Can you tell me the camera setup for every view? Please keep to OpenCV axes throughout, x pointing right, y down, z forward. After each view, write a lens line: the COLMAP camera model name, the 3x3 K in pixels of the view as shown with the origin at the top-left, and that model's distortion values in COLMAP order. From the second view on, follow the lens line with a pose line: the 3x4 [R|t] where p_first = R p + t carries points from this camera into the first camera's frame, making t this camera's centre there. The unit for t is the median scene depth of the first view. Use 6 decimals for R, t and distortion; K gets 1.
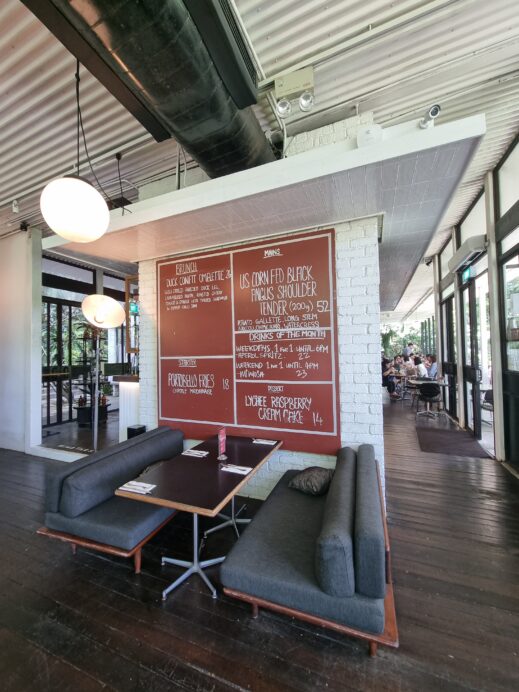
lens RADIAL K [[281.3, 0, 259.5], [0, 281.3, 346.0], [0, 0, 1]] dist [0.009020, -0.000239]
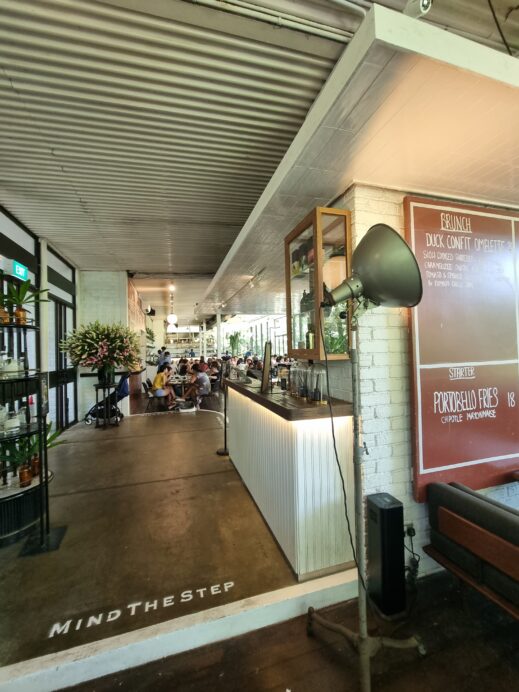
lens RADIAL K [[281.3, 0, 259.5], [0, 281.3, 346.0], [0, 0, 1]] dist [0.009020, -0.000239]
pose [[0.777395, 0.006567, 0.628978, -1.011767], [-0.006648, 0.999975, -0.002224, 0.003686], [-0.628978, -0.002452, 0.777420, 0.789707]]
